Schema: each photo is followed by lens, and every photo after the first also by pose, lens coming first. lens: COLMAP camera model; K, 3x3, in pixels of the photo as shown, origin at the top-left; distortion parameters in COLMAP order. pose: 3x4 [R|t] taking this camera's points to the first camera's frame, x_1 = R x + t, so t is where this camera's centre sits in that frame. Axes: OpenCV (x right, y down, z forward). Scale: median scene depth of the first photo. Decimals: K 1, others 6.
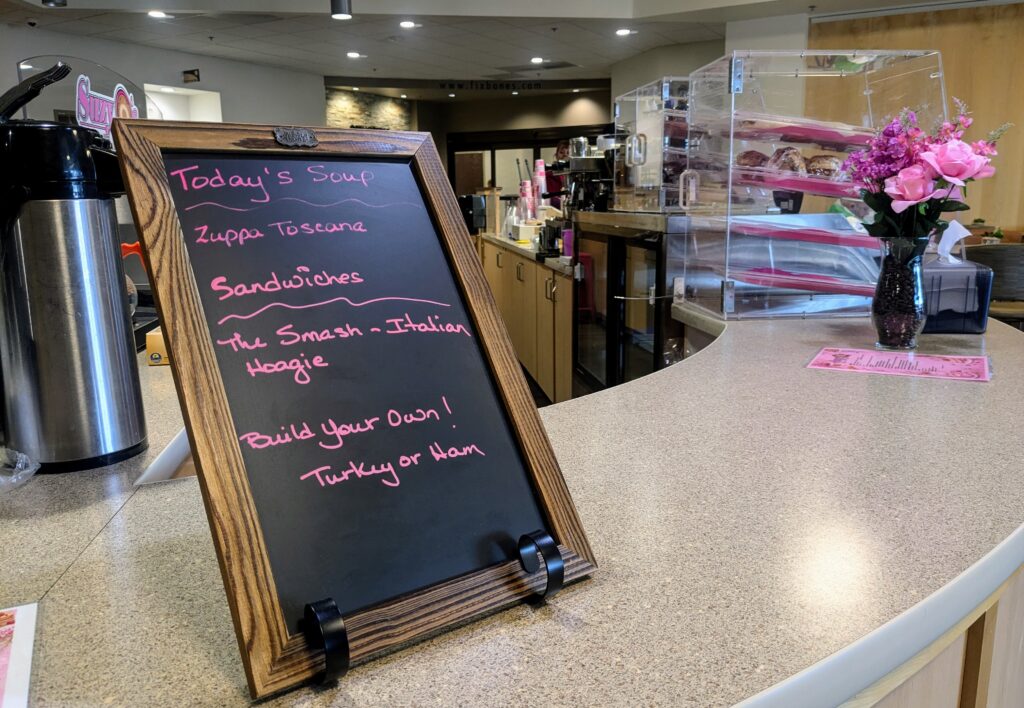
lens RADIAL K [[822.2, 0, 511.2], [0, 822.2, 359.4], [0, 0, 1]] dist [-0.027534, -0.003015]
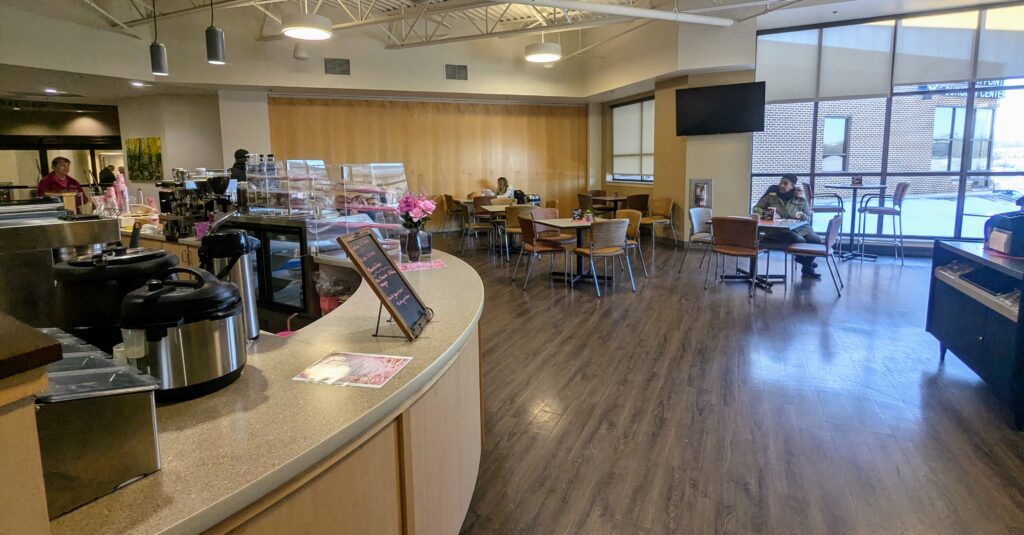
lens RADIAL K [[469.8, 0, 513.9], [0, 469.8, 267.8], [0, 0, 1]] dist [0.000159, 0.000015]
pose [[0.639823, -0.151118, 0.753518, -0.344252], [0.150453, 0.986135, 0.070018, -0.030624], [-0.753652, 0.068570, 0.653688, -0.256640]]
